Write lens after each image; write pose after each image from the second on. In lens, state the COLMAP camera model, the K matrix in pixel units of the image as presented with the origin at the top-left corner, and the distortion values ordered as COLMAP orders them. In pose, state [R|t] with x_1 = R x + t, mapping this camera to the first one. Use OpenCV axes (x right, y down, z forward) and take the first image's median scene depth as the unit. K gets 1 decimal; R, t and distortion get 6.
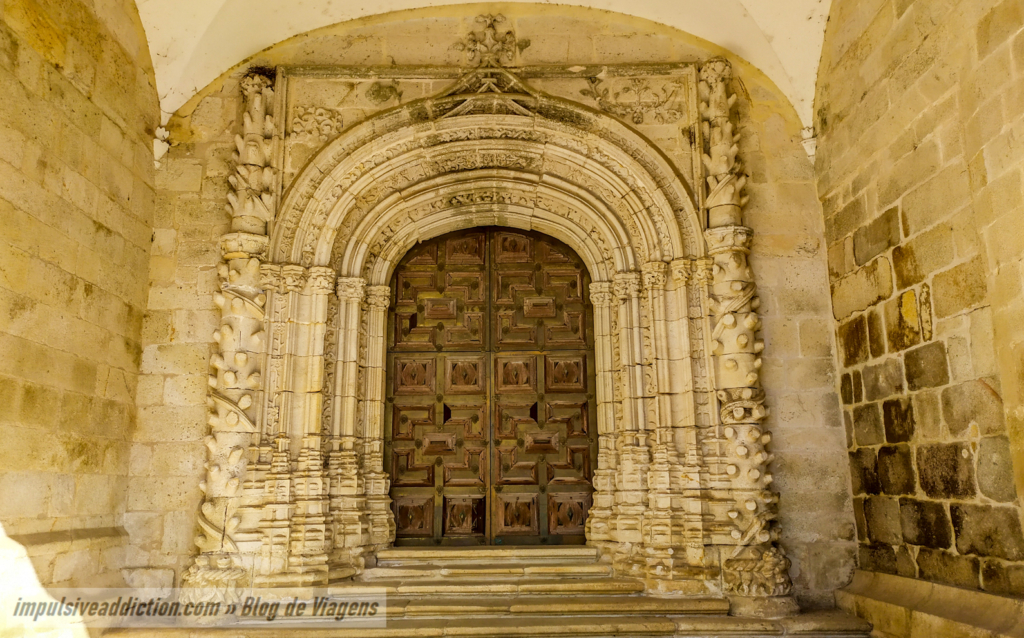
lens RADIAL K [[703.9, 0, 512.0], [0, 703.9, 319.0], [0, 0, 1]] dist [0.000662, 0.000094]
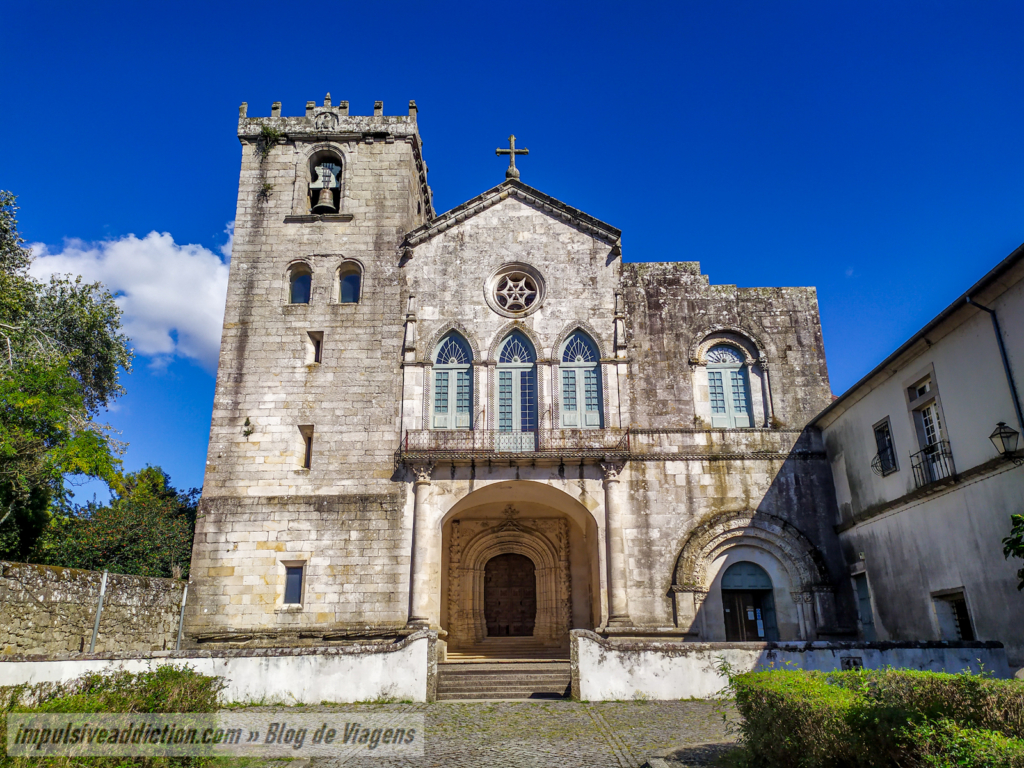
lens RADIAL K [[776.5, 0, 512.0], [0, 776.5, 384.0], [0, 0, 1]] dist [0.047679, 0.000875]
pose [[0.999774, -0.005440, -0.020535, 0.082184], [0.003481, 0.995540, -0.094278, -0.730140], [0.020956, 0.094185, 0.995334, -3.737953]]
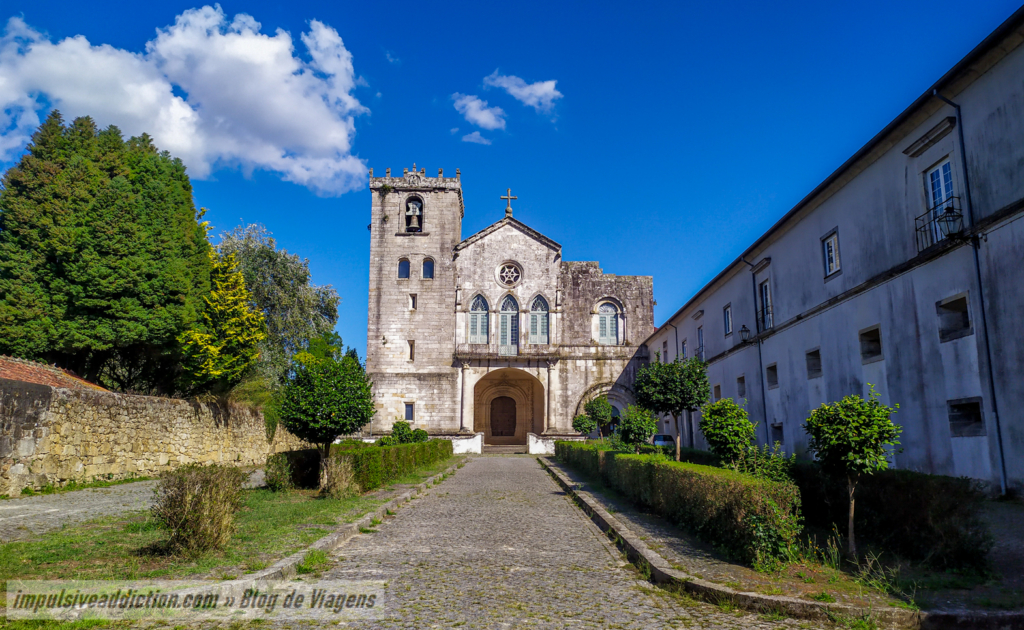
lens RADIAL K [[704.8, 0, 512.0], [0, 704.8, 315.0], [0, 0, 1]] dist [0.000287, -0.000037]
pose [[0.999887, 0.014935, 0.001541, 0.041744], [-0.014987, 0.998952, 0.043256, -1.514855], [-0.000893, -0.043274, 0.999063, -7.463599]]
